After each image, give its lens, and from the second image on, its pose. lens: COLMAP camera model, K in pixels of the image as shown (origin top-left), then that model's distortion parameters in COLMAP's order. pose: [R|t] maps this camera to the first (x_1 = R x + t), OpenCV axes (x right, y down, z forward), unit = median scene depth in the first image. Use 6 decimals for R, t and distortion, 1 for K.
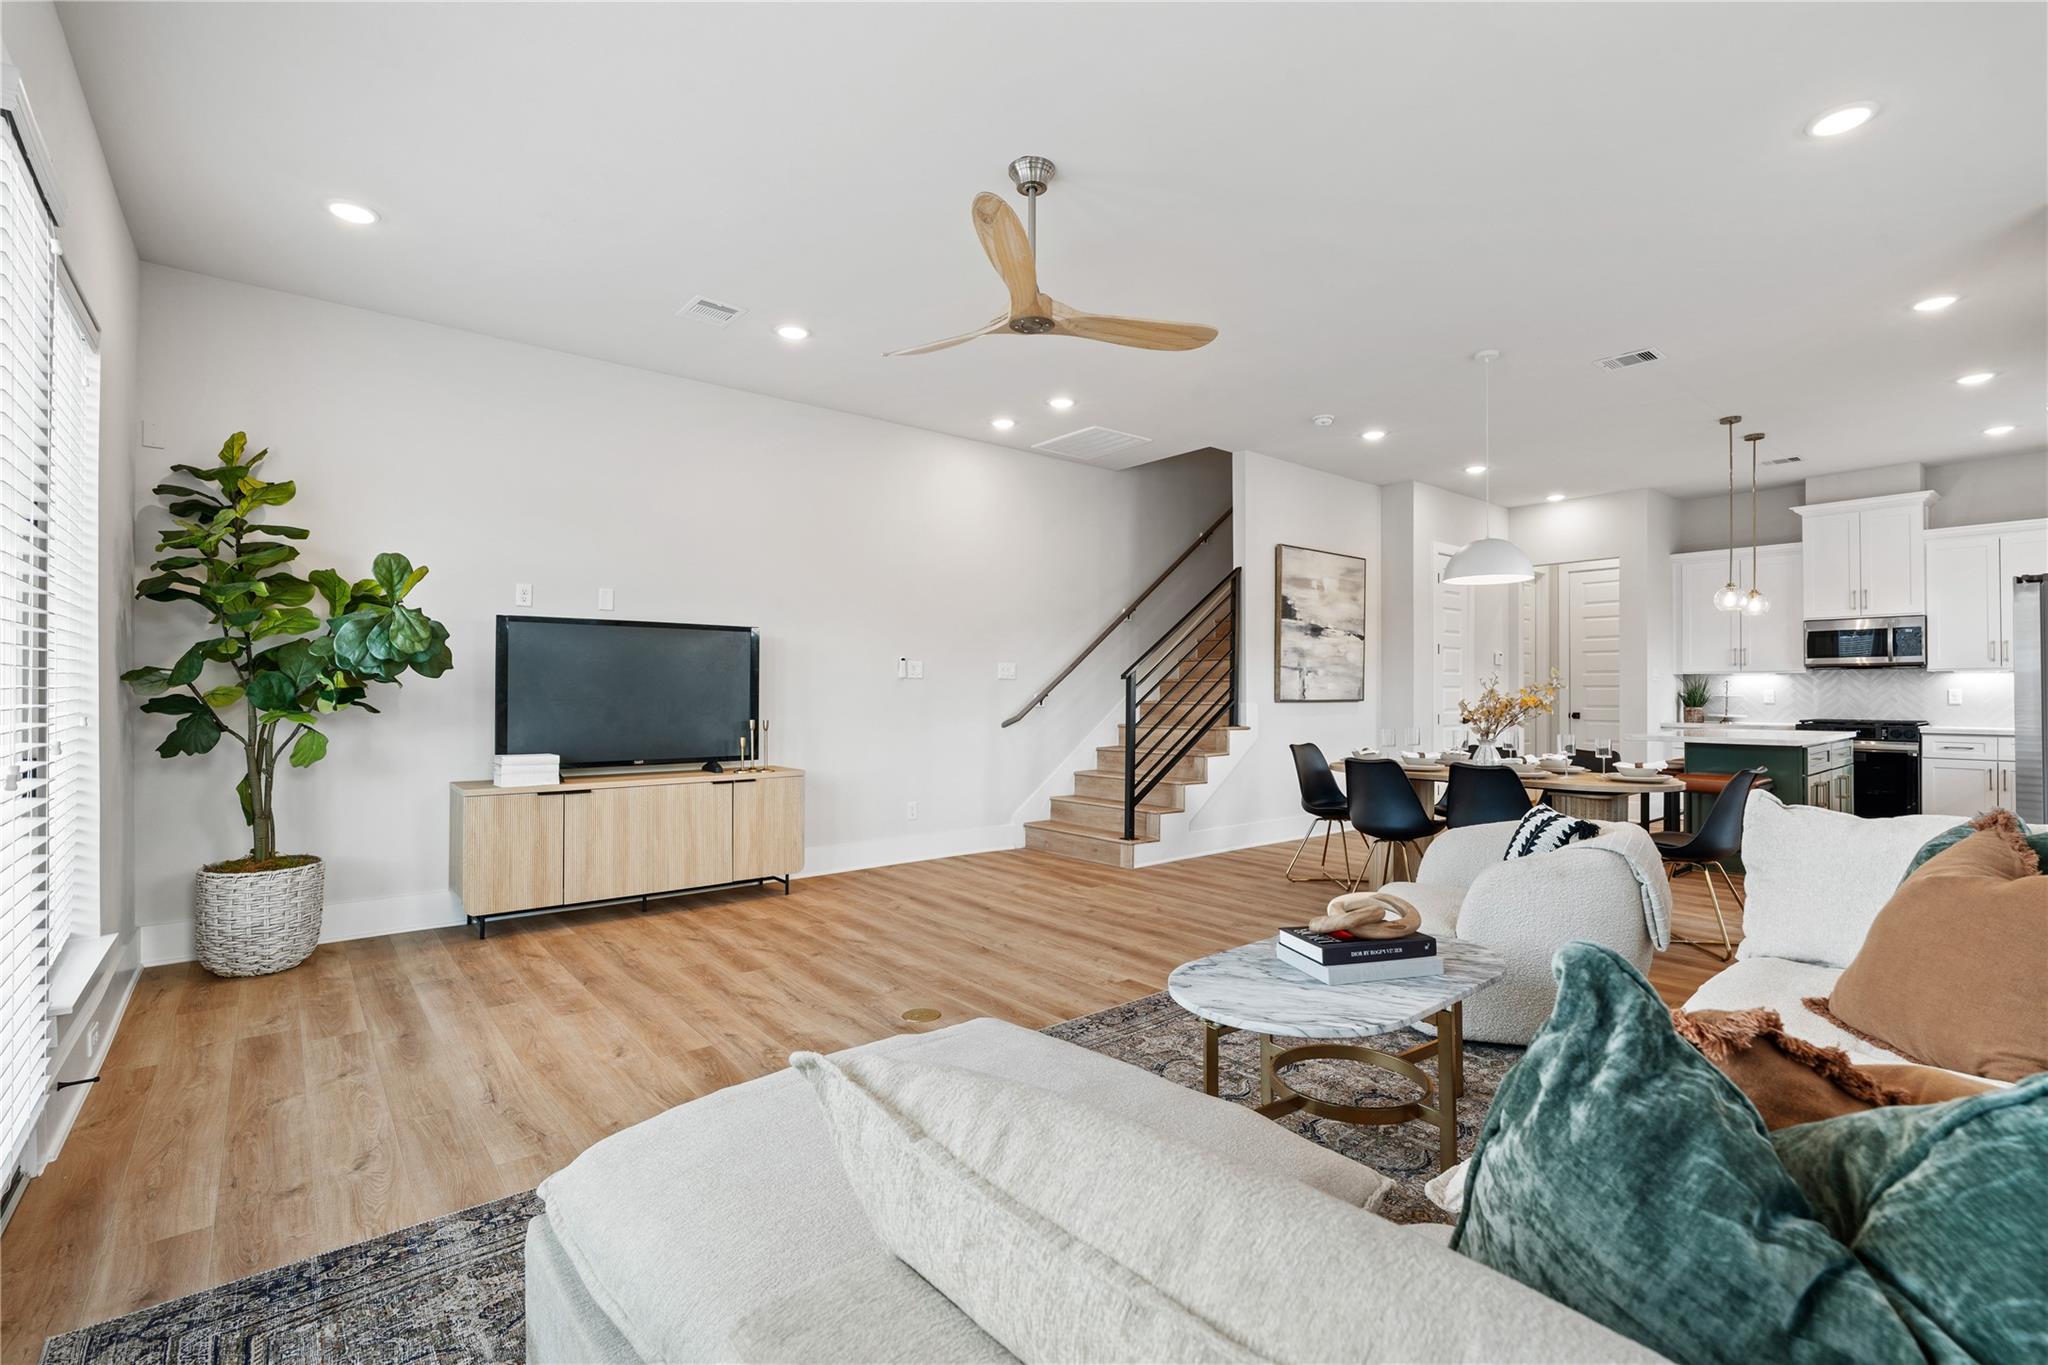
lens RADIAL K [[920.0, 0, 1026.3], [0, 920.0, 686.0], [0, 0, 1]] dist [-0.004802, 0.002670]
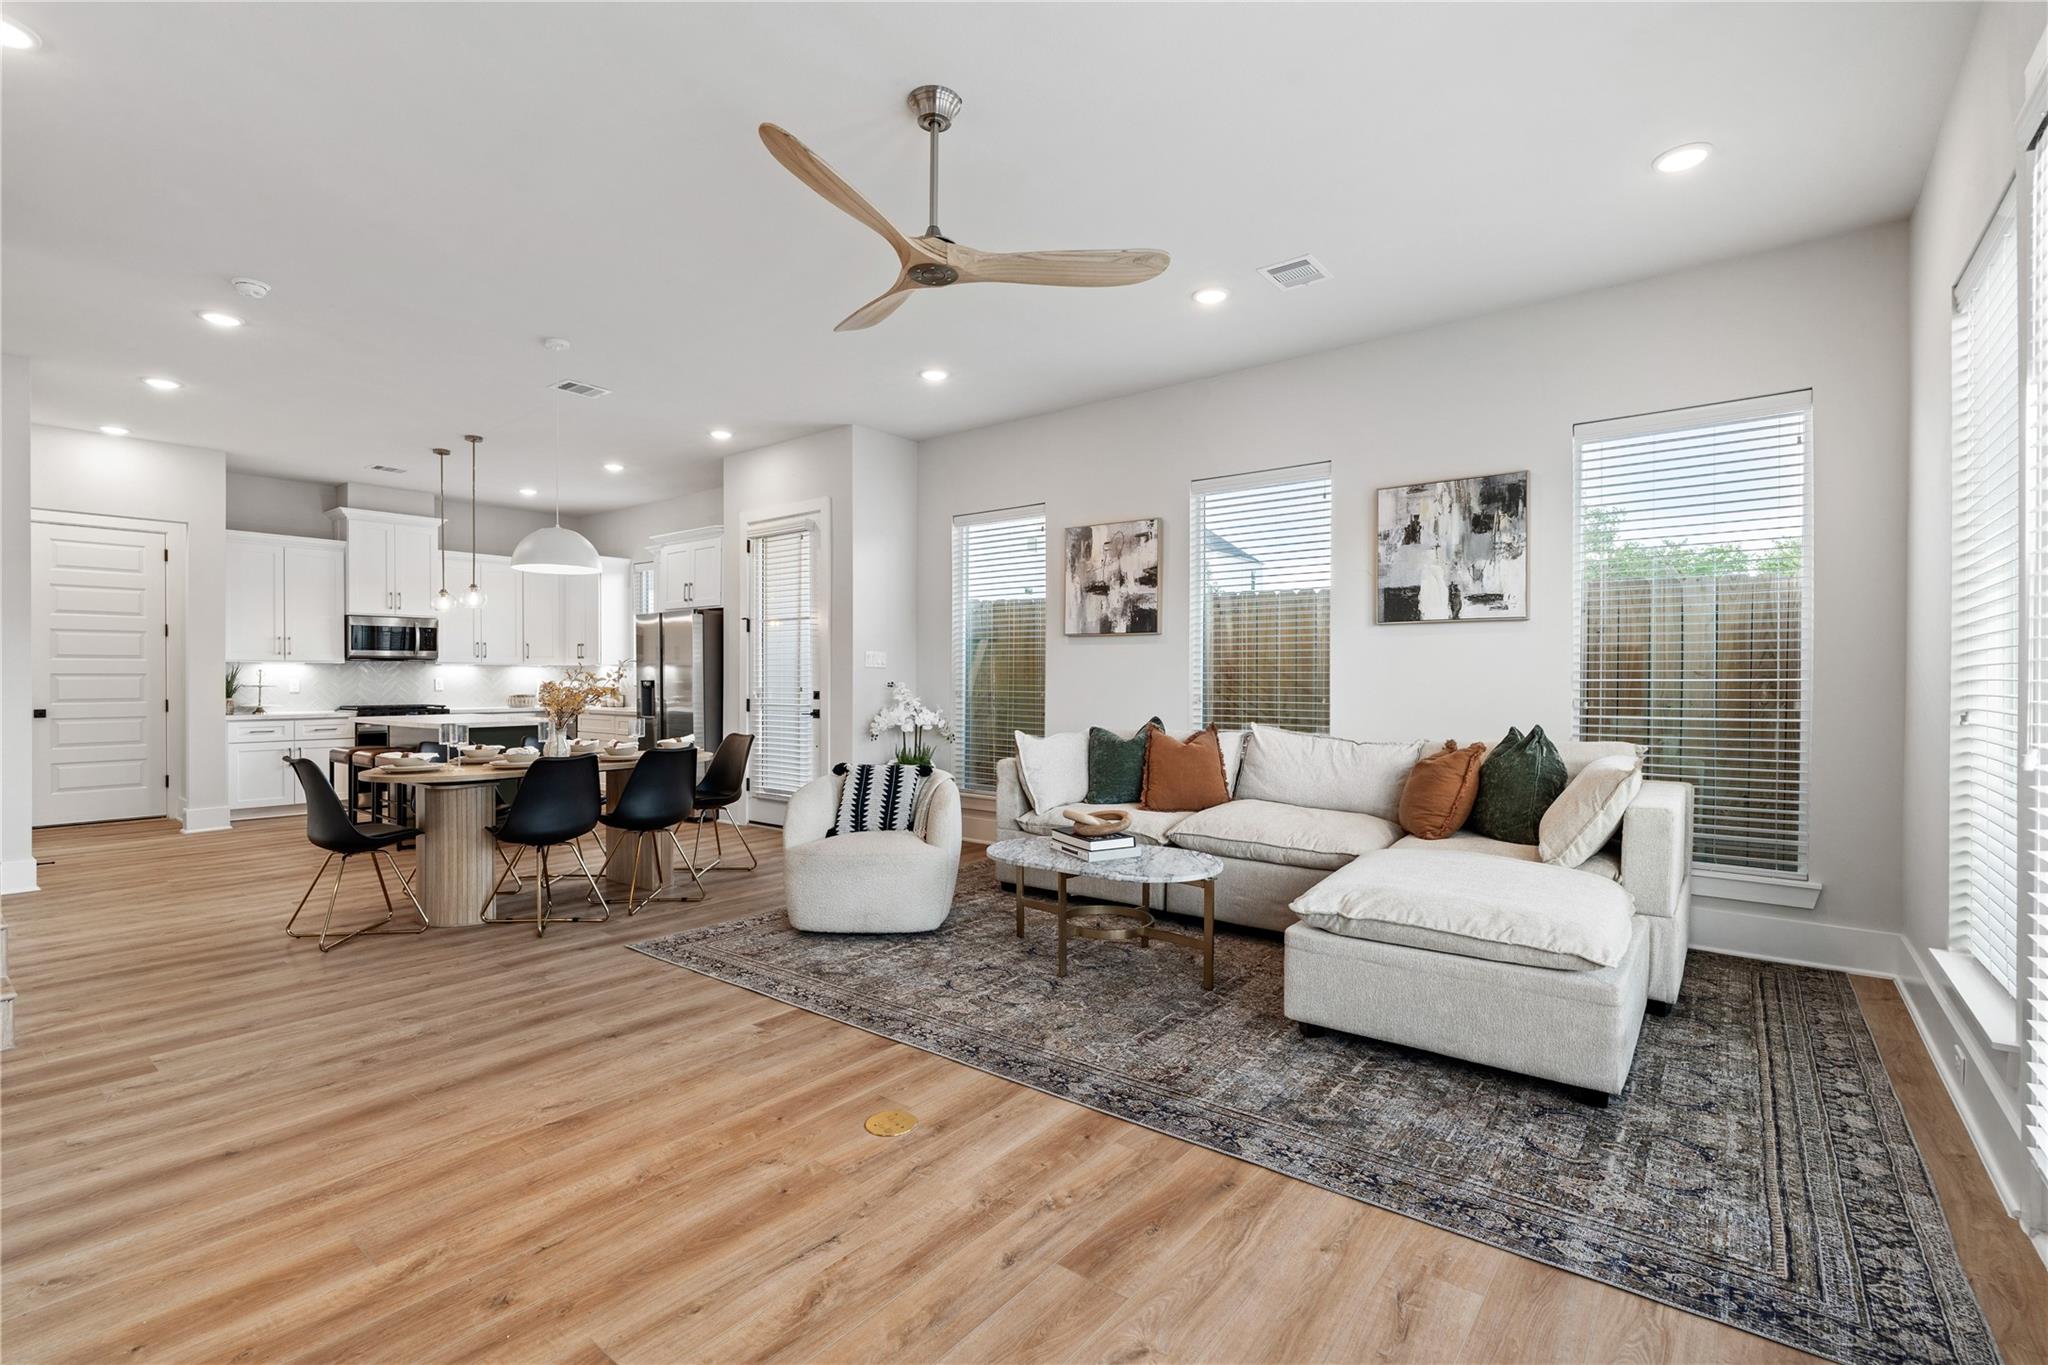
lens RADIAL K [[920.0, 0, 1024.7], [0, 920.0, 681.0], [0, 0, 1]] dist [-0.004802, 0.002670]
pose [[-0.209691, -0.001817, 0.977766, -0.399714], [-0.004633, 0.999989, 0.000865, 0.001939], [-0.977757, -0.004348, -0.209698, 0.492630]]
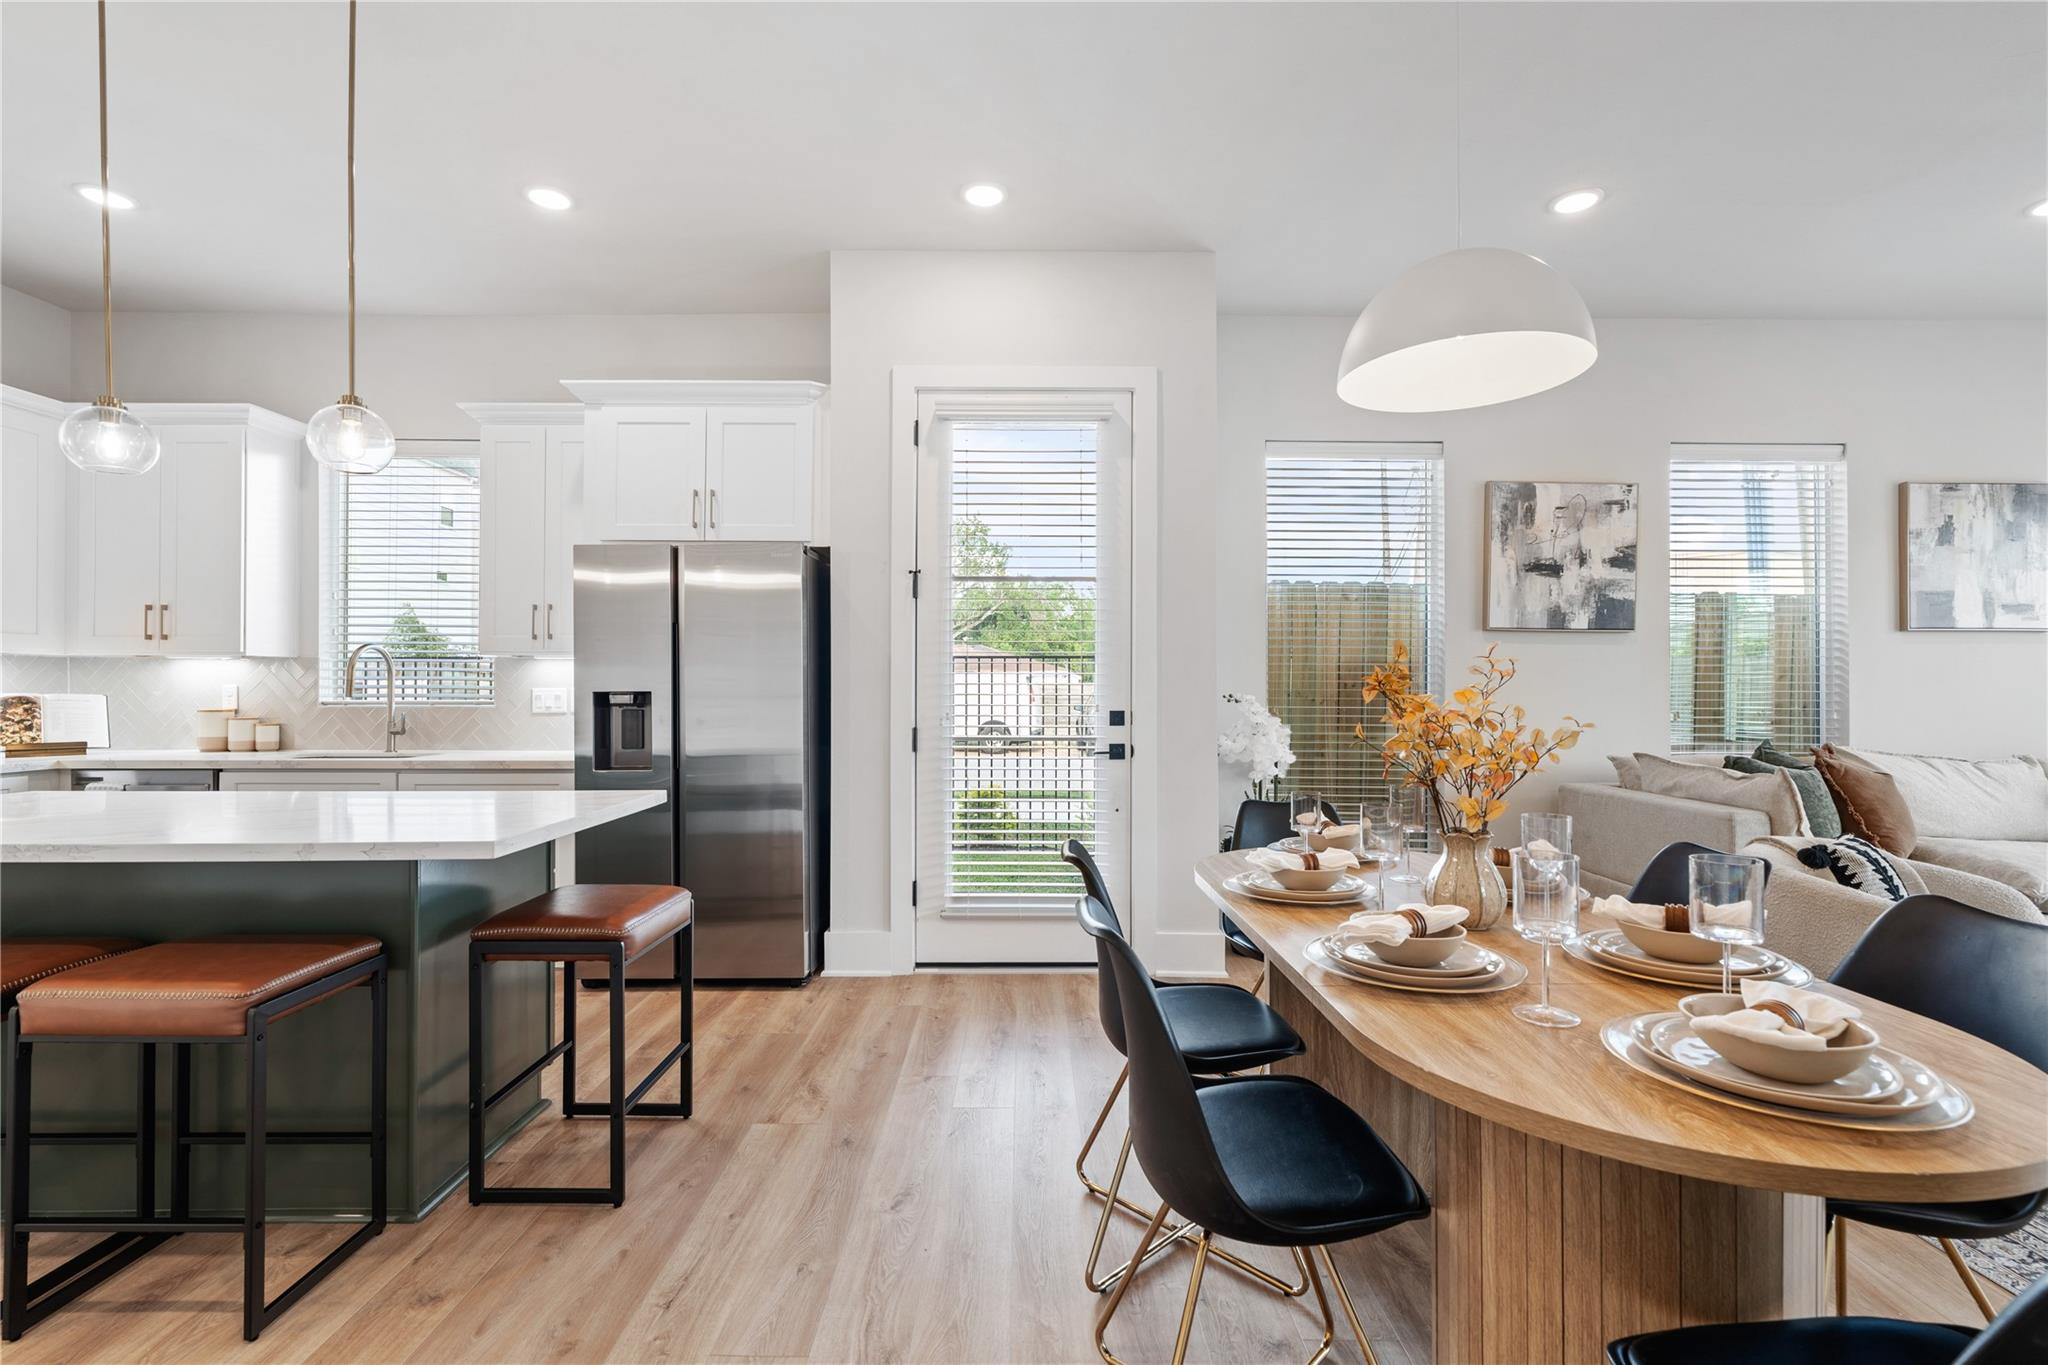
lens RADIAL K [[920.0, 0, 1018.0], [0, 920.0, 686.5], [0, 0, 1]] dist [-0.004802, 0.002670]
pose [[-0.774852, 0.000555, 0.632143, 0.279329], [-0.004314, 0.999972, -0.006167, 0.003454], [-0.632128, -0.007506, -0.774828, 0.949314]]
